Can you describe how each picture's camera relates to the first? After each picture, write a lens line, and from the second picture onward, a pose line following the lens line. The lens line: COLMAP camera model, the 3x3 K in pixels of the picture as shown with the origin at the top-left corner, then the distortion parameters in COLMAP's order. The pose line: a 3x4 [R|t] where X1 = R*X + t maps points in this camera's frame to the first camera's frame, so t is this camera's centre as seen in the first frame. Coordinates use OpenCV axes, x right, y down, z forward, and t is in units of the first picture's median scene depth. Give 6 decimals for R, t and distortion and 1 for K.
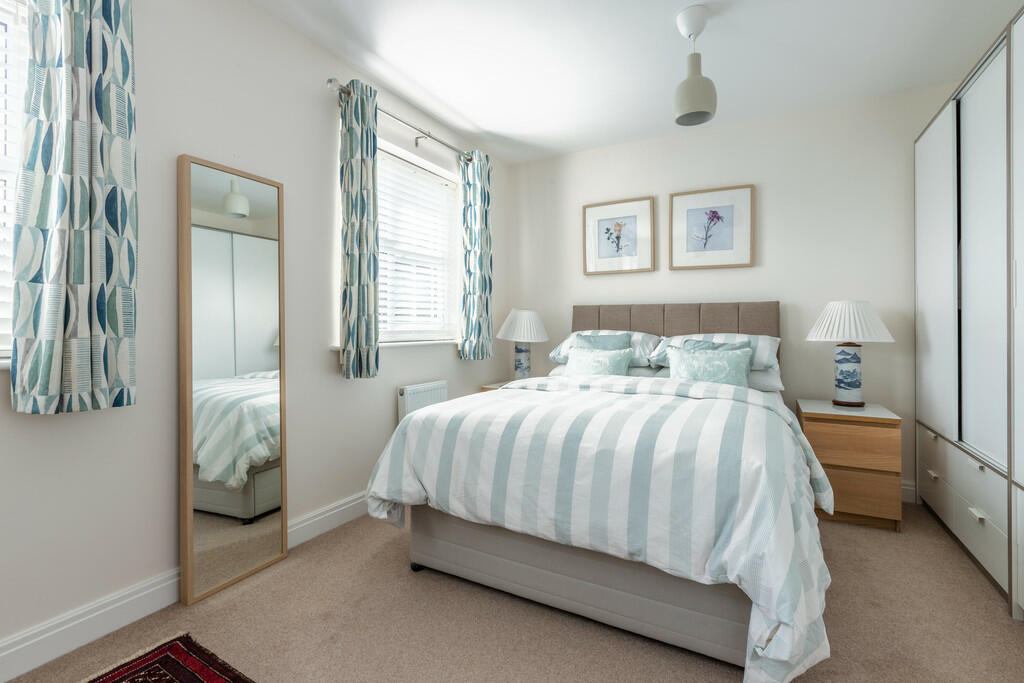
lens RADIAL K [[478.9, 0, 517.4], [0, 478.9, 338.0], [0, 0, 1]] dist [-0.000038, 0.016630]
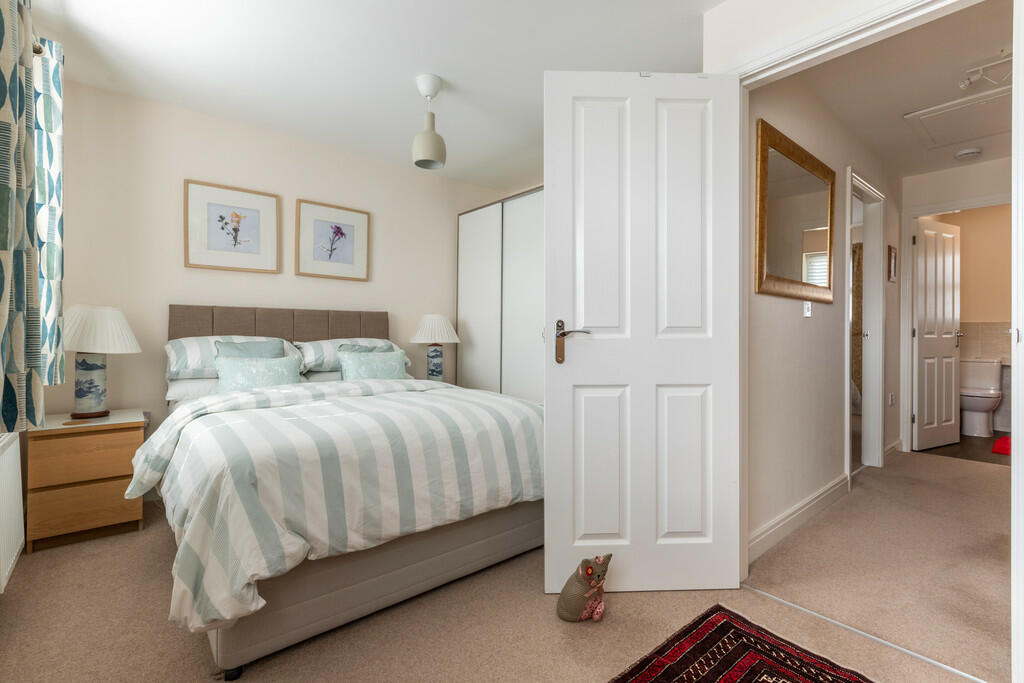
lens RADIAL K [[478.9, 0, 517.4], [0, 478.9, 338.0], [0, 0, 1]] dist [-0.000038, 0.016630]
pose [[0.340934, -0.010267, 0.940031, -0.487837], [0.016896, 0.999846, 0.004792, -0.008167], [-0.939935, 0.014250, 0.341055, 0.242880]]
